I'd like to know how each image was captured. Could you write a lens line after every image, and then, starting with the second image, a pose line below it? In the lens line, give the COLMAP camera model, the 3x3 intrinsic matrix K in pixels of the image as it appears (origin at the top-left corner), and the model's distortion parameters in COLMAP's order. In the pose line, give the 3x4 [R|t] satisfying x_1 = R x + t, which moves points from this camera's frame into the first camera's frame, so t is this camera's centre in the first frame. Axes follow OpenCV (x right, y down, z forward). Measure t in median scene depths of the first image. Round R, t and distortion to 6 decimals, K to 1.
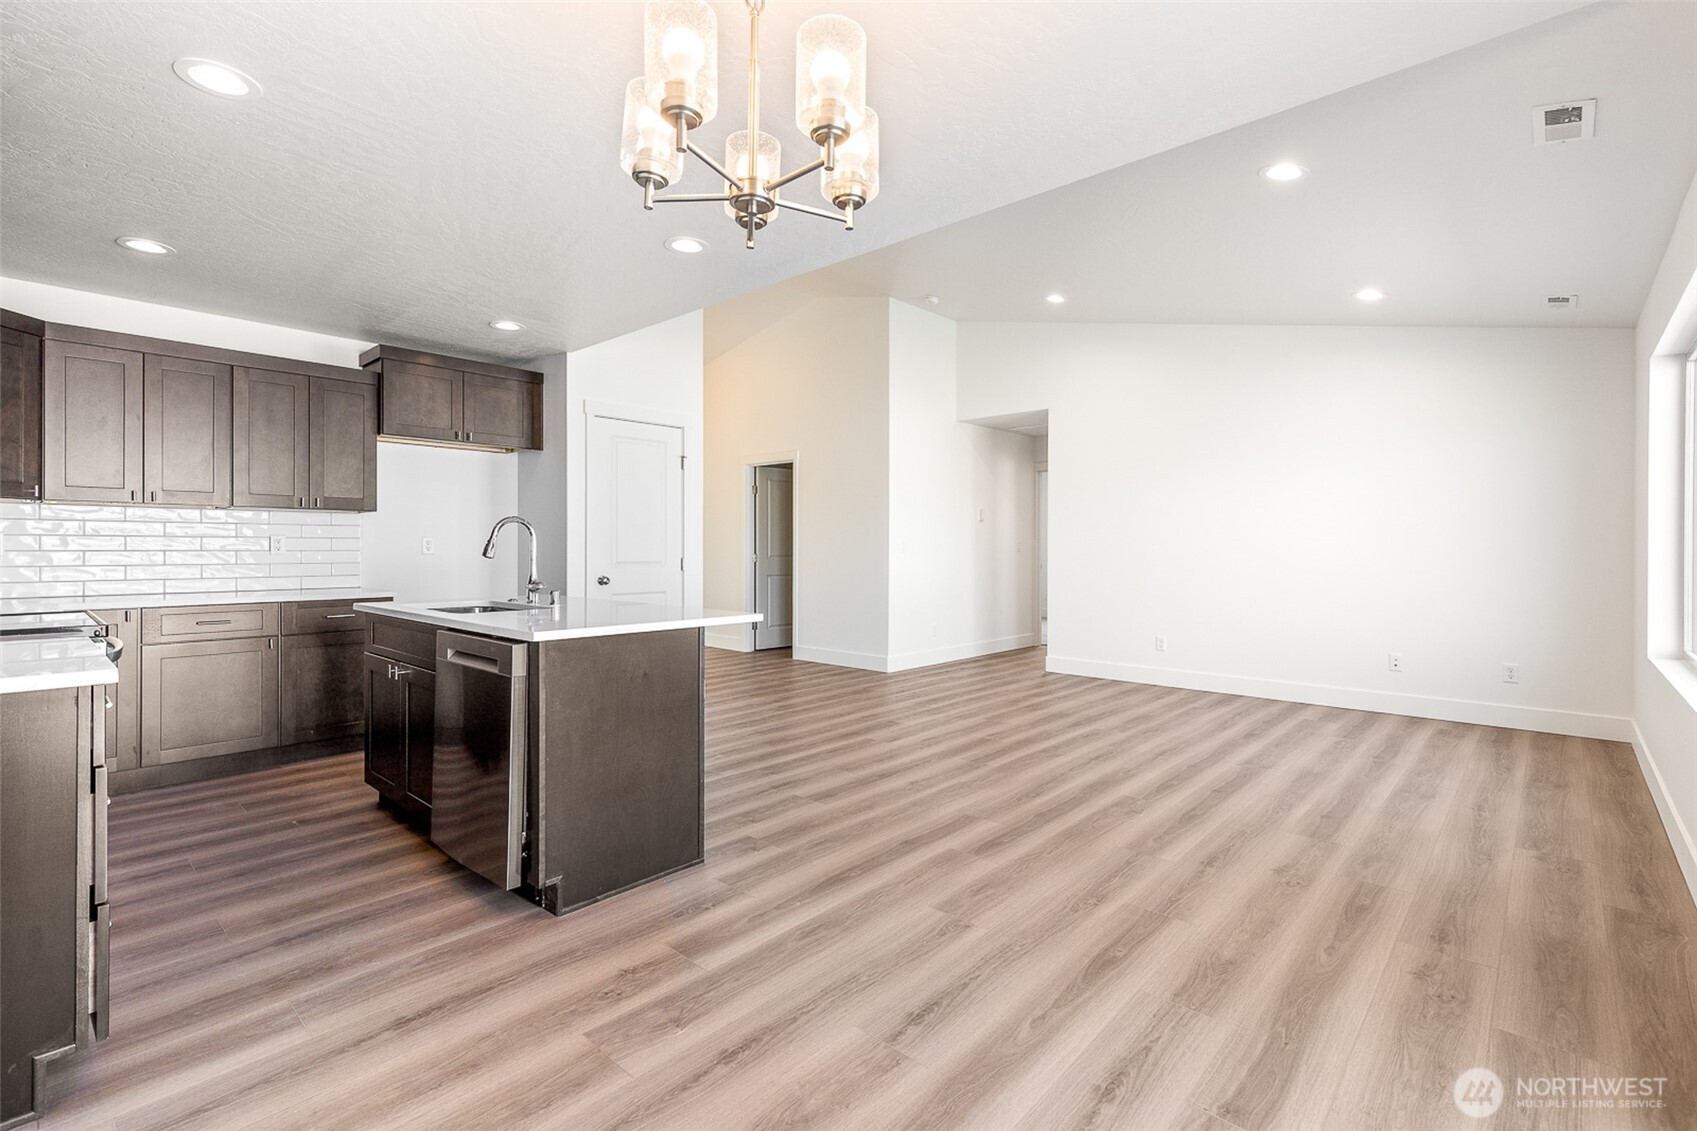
lens RADIAL K [[771.1, 0, 858.0], [0, 771.1, 546.5], [0, 0, 1]] dist [0.002045, -0.000204]
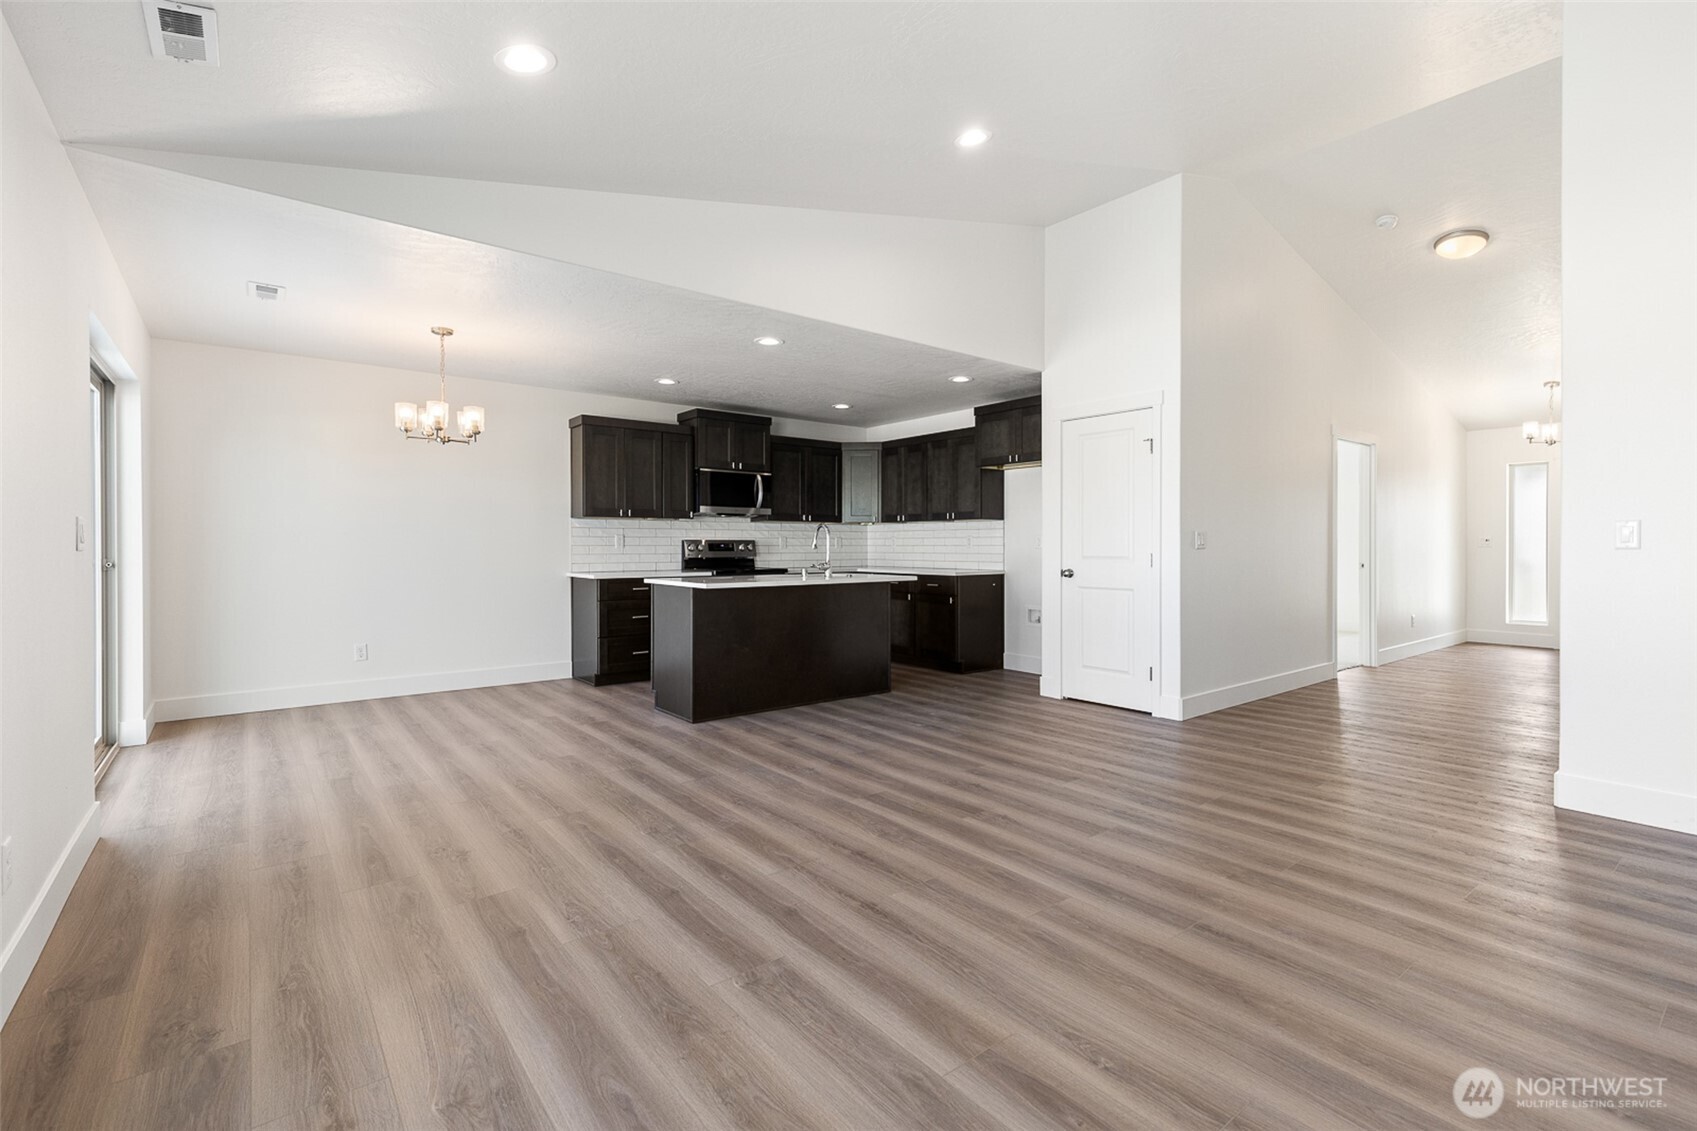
lens RADIAL K [[771.1, 0, 858.0], [0, 771.1, 546.5], [0, 0, 1]] dist [0.002045, -0.000204]
pose [[-0.165851, -0.000793, -0.986151, 1.319768], [0.000420, 1.000000, -0.000875, 0.013024], [0.986151, -0.000559, -0.165850, 1.514725]]
